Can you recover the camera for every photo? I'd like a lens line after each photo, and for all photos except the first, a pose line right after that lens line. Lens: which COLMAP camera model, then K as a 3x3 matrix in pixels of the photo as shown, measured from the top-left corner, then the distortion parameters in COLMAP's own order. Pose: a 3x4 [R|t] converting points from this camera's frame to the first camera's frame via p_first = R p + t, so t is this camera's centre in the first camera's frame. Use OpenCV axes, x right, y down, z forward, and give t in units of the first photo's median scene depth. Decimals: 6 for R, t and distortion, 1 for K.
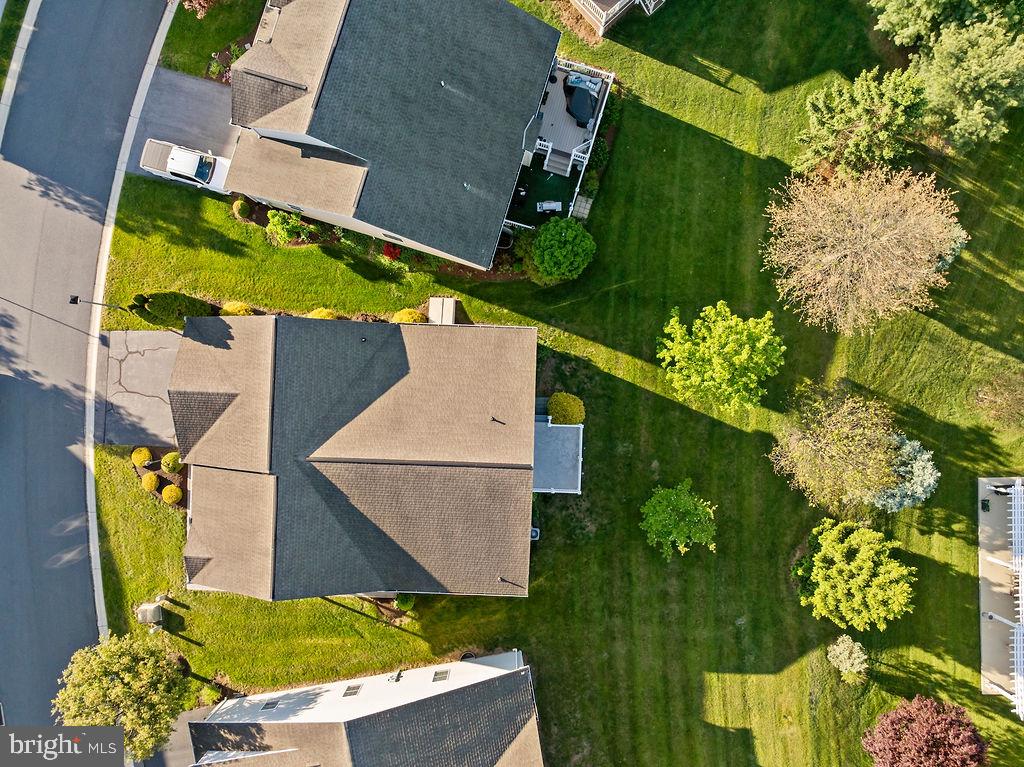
lens RADIAL K [[728.4, 0, 511.3], [0, 728.4, 379.7], [0, 0, 1]] dist [-0.029521, 0.006620]
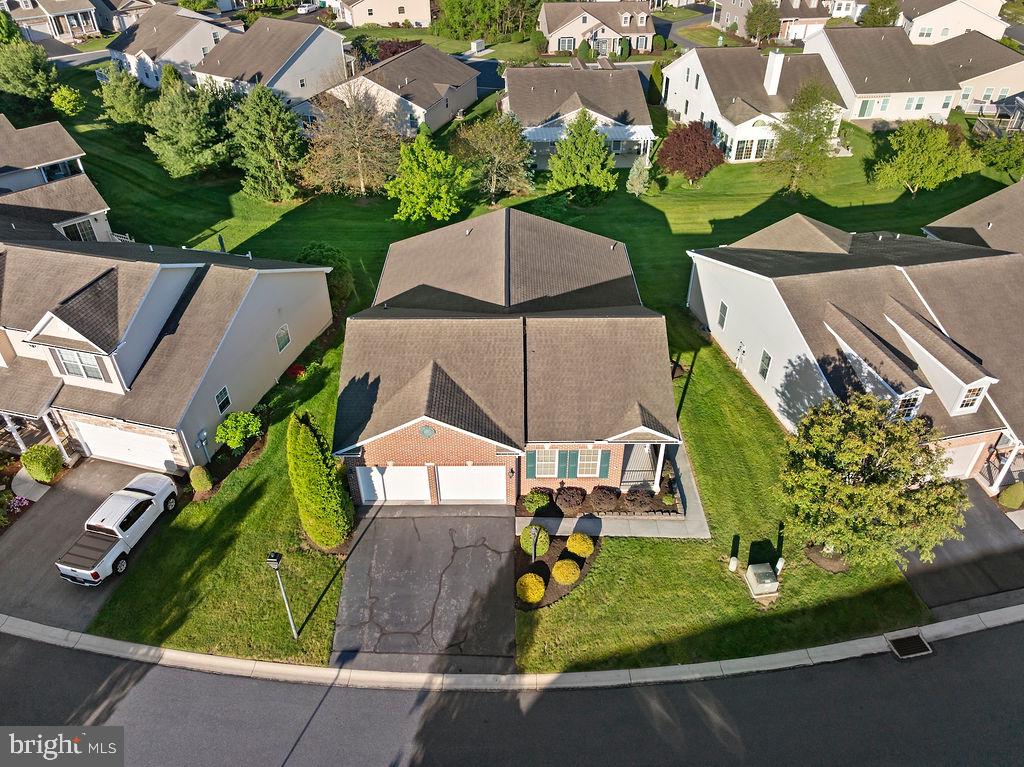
lens RADIAL K [[728.4, 0, 515.2], [0, 728.4, 375.6], [0, 0, 1]] dist [-0.029521, 0.006620]
pose [[-0.041654, -0.596872, 0.801254, -0.919980], [0.999091, -0.017643, 0.038796, 0.069303], [-0.009020, 0.802142, 0.597065, 0.438161]]
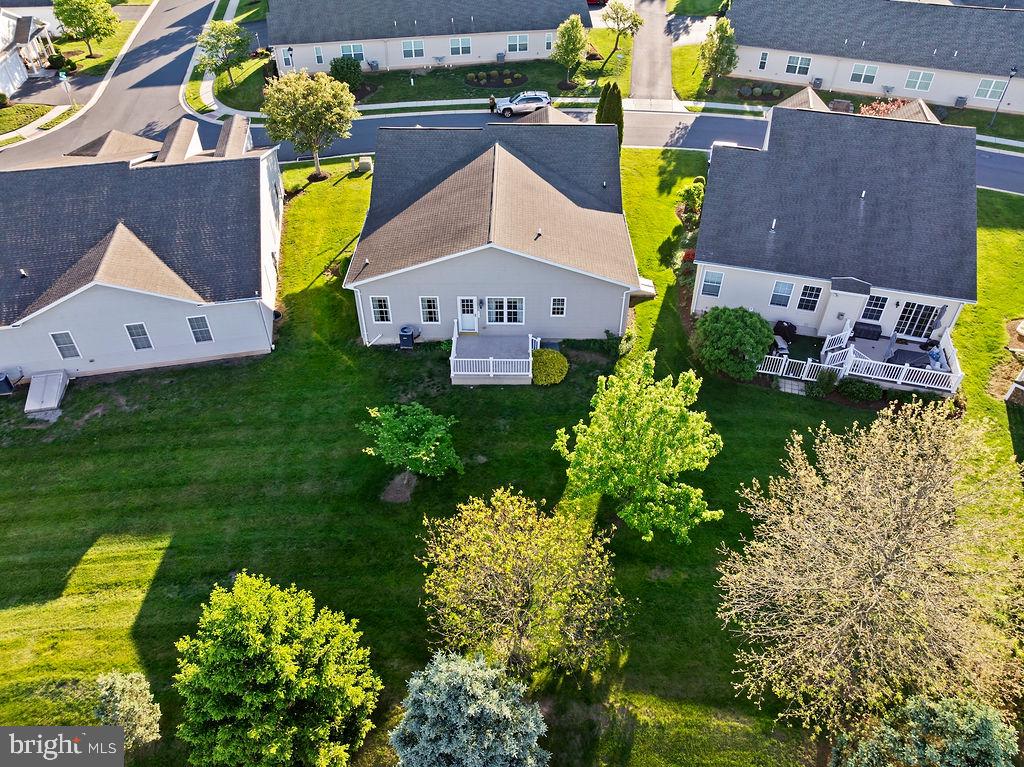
lens RADIAL K [[728.4, 0, 515.5], [0, 728.4, 379.7], [0, 0, 1]] dist [-0.029521, 0.006620]
pose [[0.030458, 0.644534, -0.763969, 0.721662], [-0.999530, 0.022379, -0.020969, 0.096289], [0.003582, 0.764248, 0.644913, 0.462040]]
